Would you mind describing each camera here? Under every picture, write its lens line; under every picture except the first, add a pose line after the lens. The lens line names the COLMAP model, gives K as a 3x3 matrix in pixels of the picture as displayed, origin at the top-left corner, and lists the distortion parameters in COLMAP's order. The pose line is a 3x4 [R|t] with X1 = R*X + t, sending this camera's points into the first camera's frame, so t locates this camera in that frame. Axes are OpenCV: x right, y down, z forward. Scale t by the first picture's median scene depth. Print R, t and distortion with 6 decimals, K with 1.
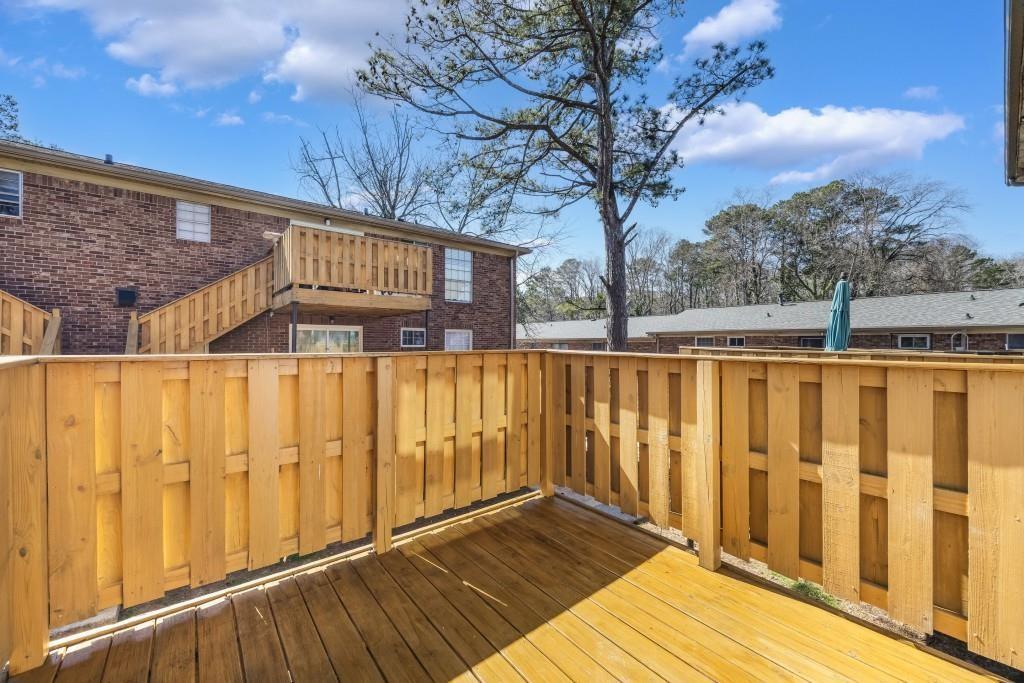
lens RADIAL K [[395.8, 0, 514.8], [0, 395.8, 345.0], [0, 0, 1]] dist [-0.012325, -0.000258]
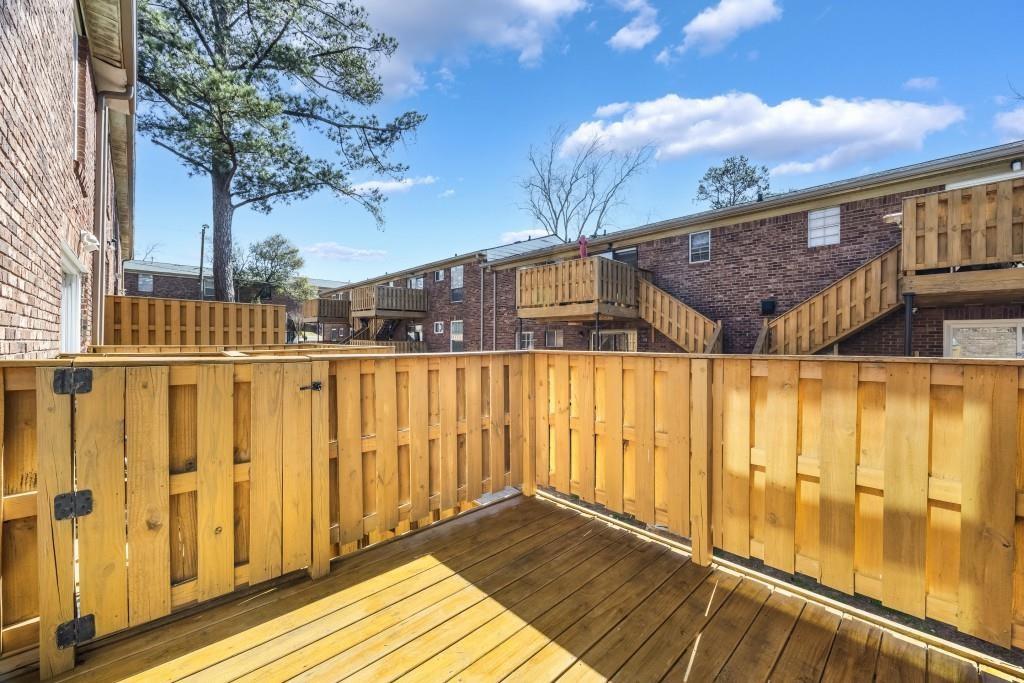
lens RADIAL K [[395.8, 0, 514.7], [0, 395.8, 341.0], [0, 0, 1]] dist [-0.012325, -0.000258]
pose [[0.068845, -0.008179, -0.997594, 0.174752], [-0.008094, 0.999929, -0.008757, 0.000394], [0.997595, 0.008678, 0.068774, 0.145157]]
